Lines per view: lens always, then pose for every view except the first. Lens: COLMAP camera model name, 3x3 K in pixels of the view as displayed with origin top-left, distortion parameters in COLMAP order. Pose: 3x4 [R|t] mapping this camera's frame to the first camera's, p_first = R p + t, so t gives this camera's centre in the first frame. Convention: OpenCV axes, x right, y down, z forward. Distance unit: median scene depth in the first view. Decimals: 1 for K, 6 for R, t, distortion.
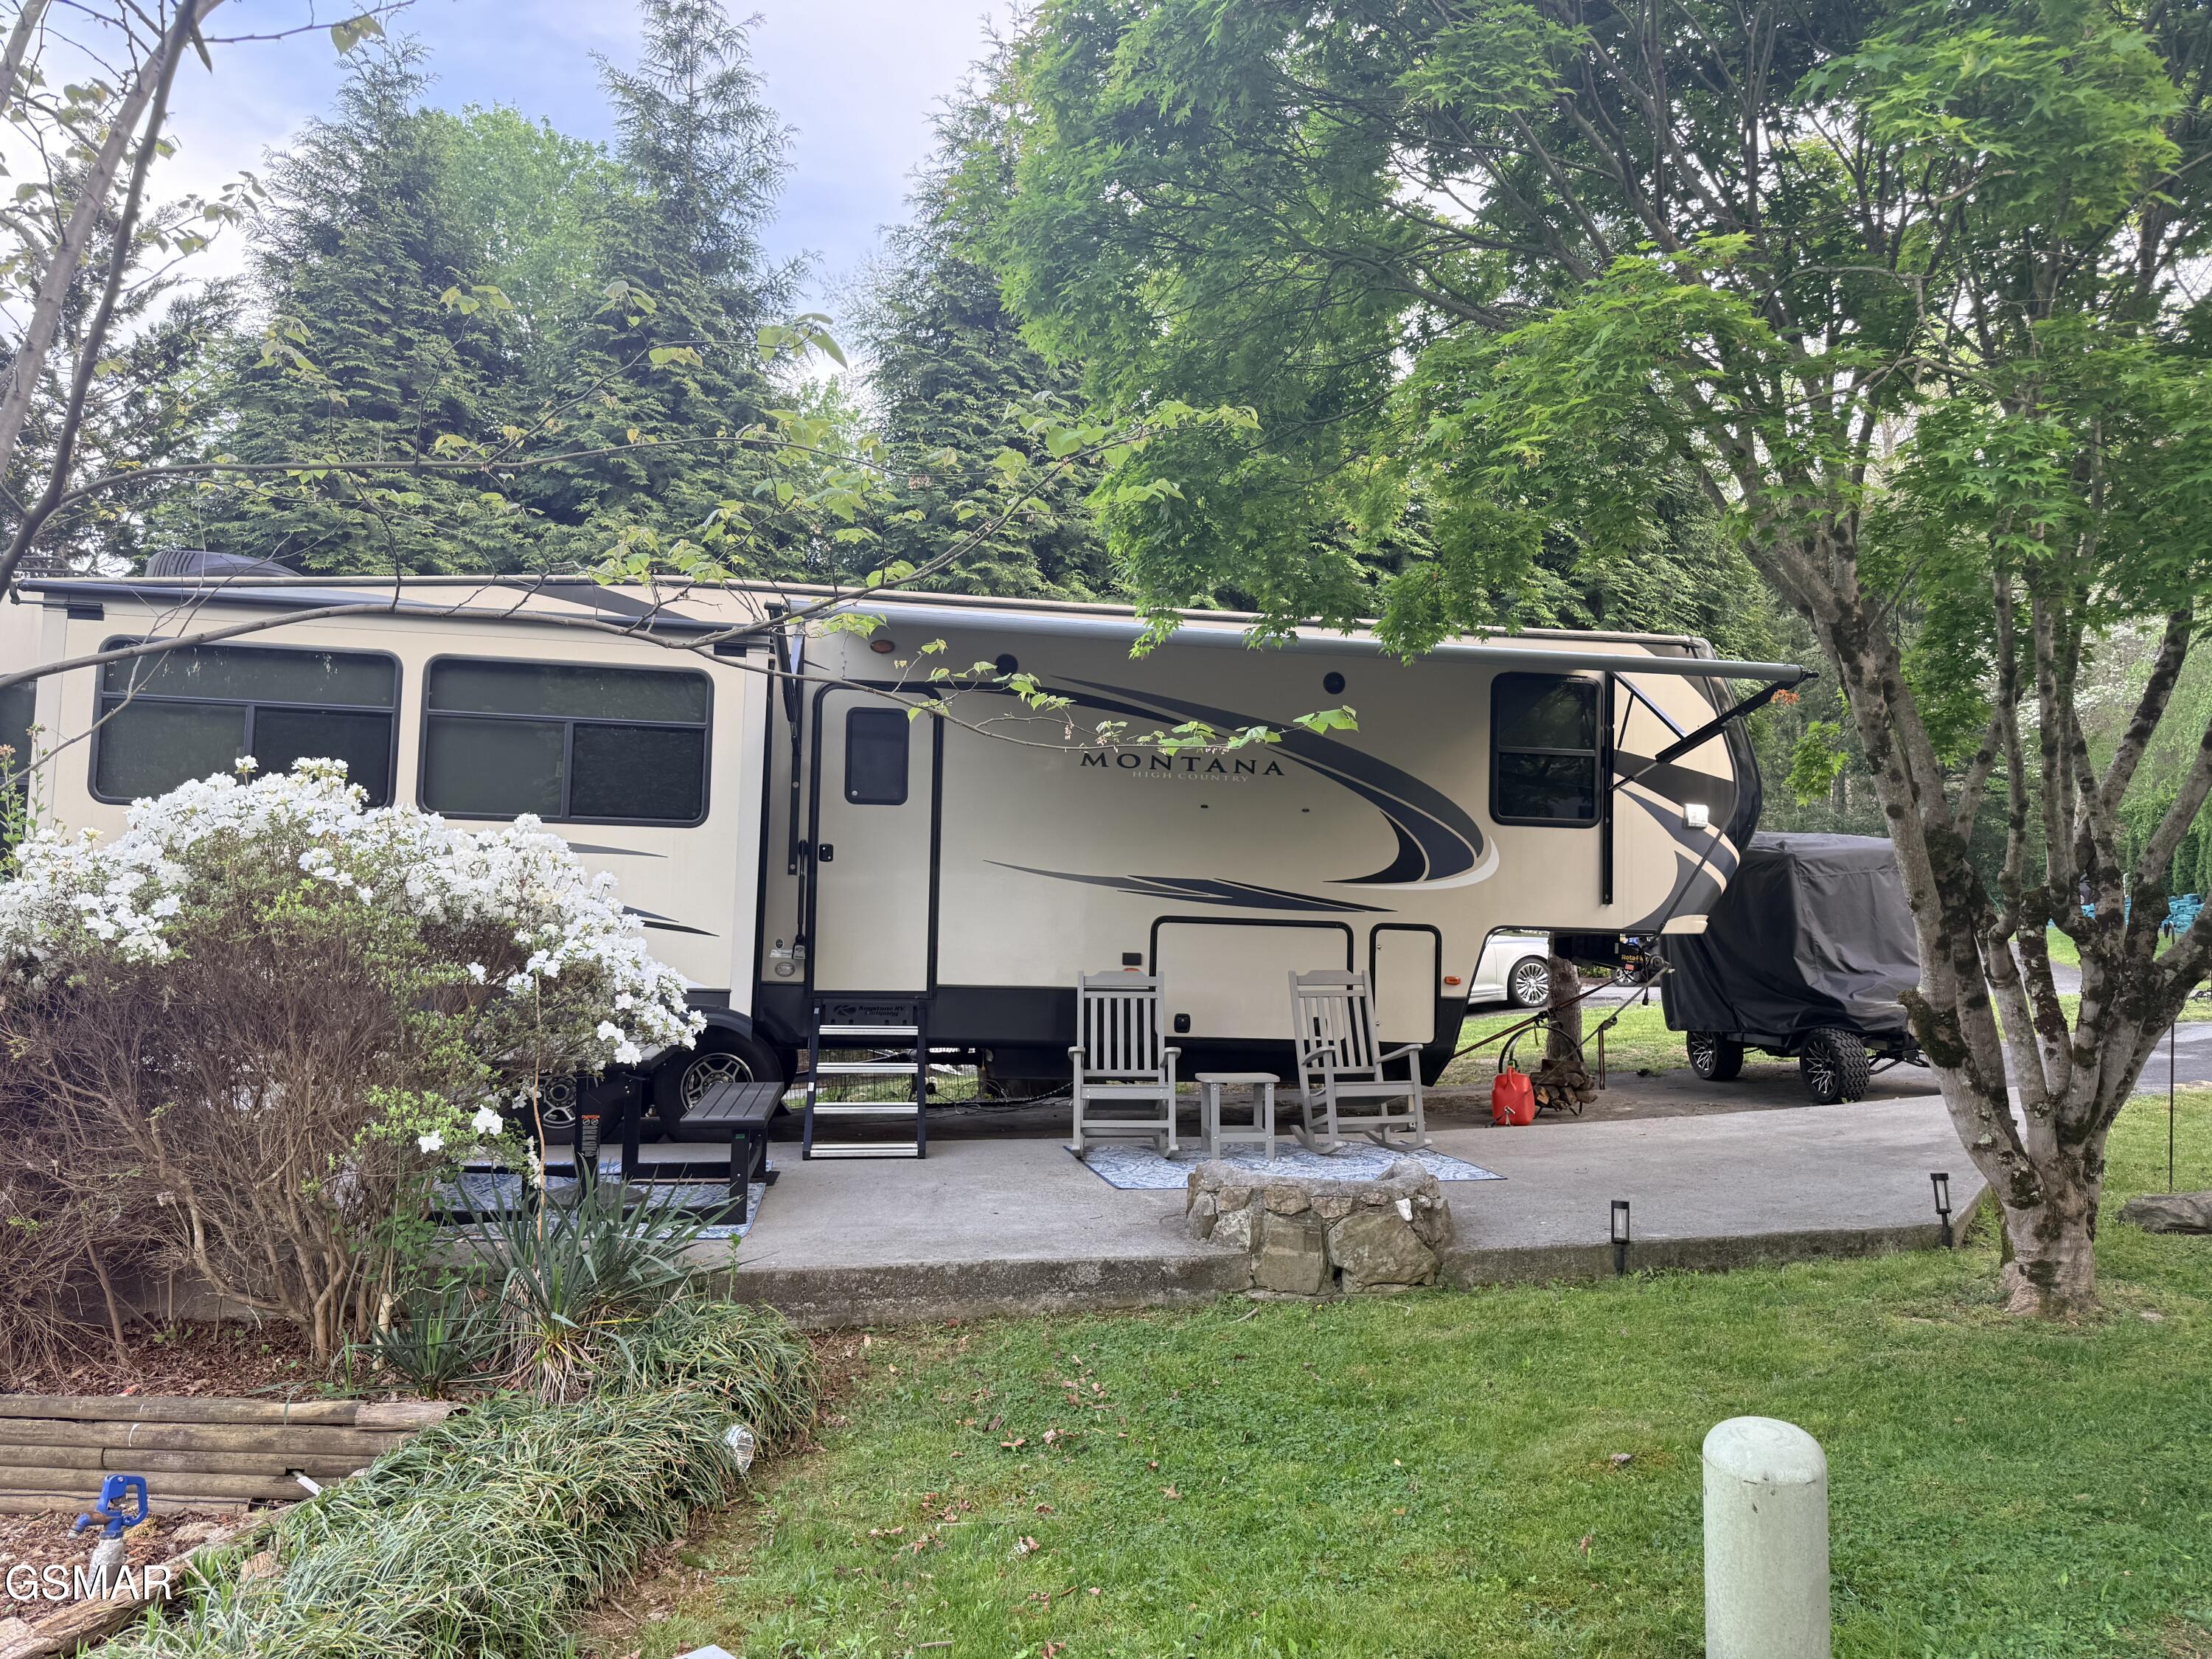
lens RADIAL K [[1537.3, 0, 1114.3], [0, 1537.3, 829.7], [0, 0, 1]] dist [0.104982, -0.129374]
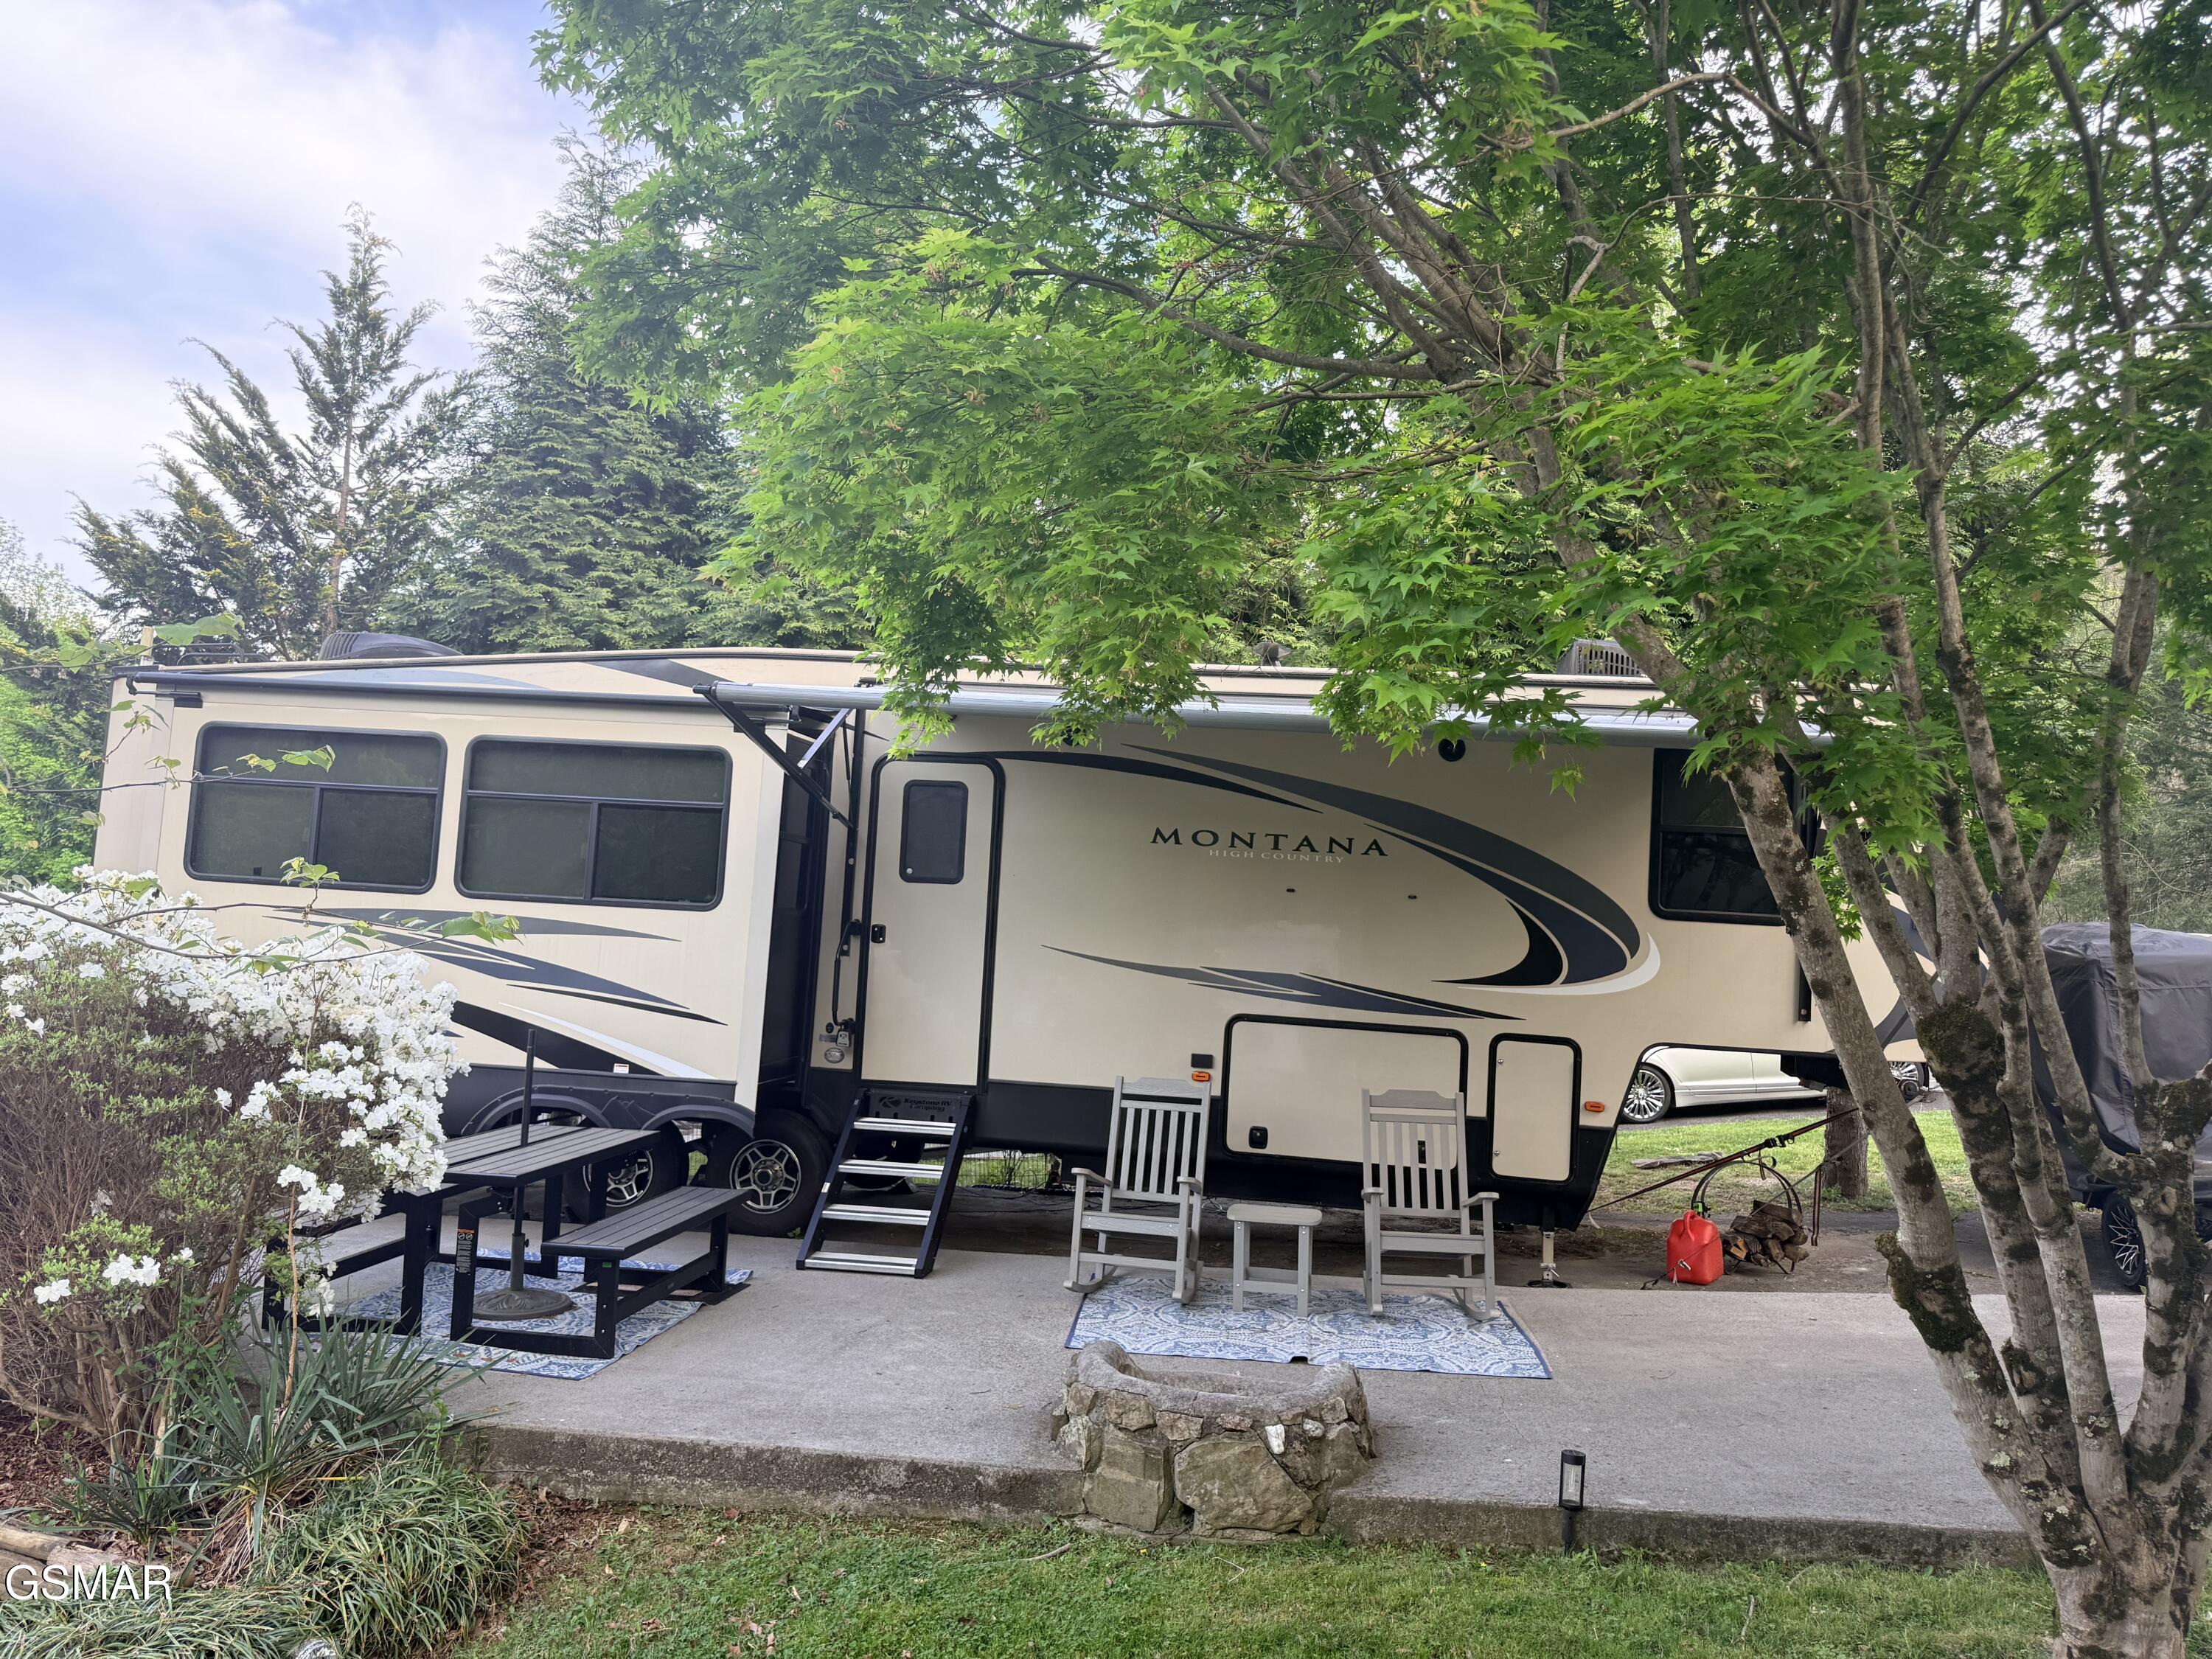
lens RADIAL K [[1558.3, 0, 1106.3], [0, 1558.3, 832.1], [0, 0, 1]] dist [0.048291, -0.040236]
pose [[0.957880, 0.010695, -0.286969, 0.243140], [-0.013627, 0.999873, -0.008220, -0.045588], [0.286845, 0.011784, 0.957905, 0.137952]]
